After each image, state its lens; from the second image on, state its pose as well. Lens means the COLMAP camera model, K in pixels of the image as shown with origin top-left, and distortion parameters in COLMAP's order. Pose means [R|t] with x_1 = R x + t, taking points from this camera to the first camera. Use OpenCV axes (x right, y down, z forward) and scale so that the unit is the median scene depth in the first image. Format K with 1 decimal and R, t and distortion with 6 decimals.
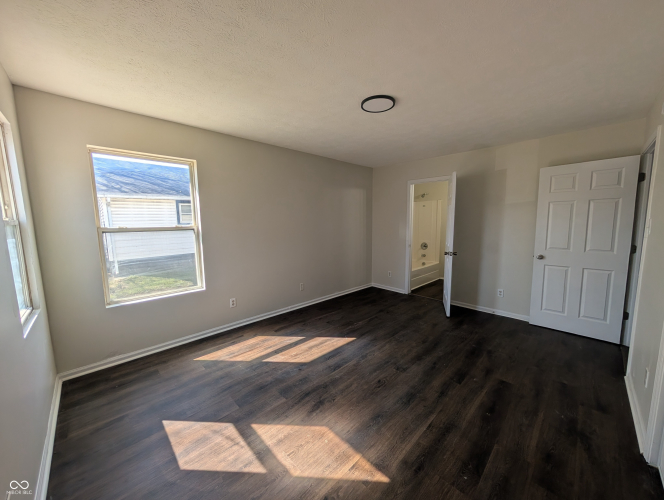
lens RADIAL K [[251.4, 0, 328.5], [0, 251.4, 245.6], [0, 0, 1]] dist [0.000668, 0.000072]
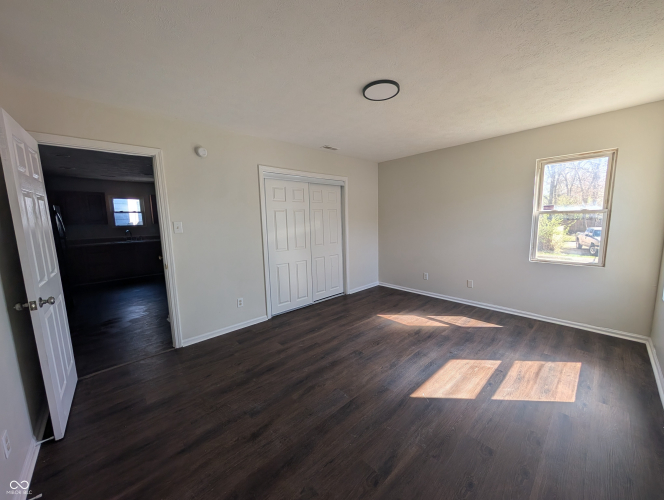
lens RADIAL K [[251.4, 0, 329.1], [0, 251.4, 250.3], [0, 0, 1]] dist [0.000668, 0.000072]
pose [[-0.999059, 0.028742, 0.032482, 0.361892], [0.035241, 0.974493, 0.221635, -0.191347], [-0.025283, 0.222571, -0.974589, 1.967795]]
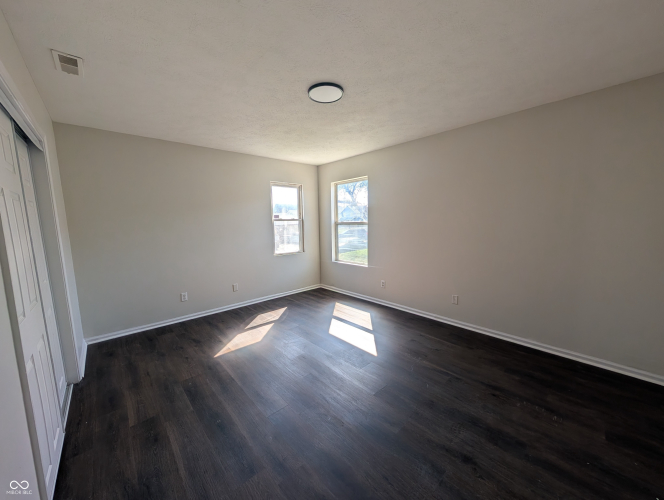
lens RADIAL K [[251.4, 0, 337.8], [0, 251.4, 250.6], [0, 0, 1]] dist [0.000668, 0.000072]
pose [[-0.014270, 0.128490, -0.991608, 1.142606], [-0.080948, 0.988306, 0.129227, -0.103931], [0.996616, 0.082113, -0.003702, 1.070301]]
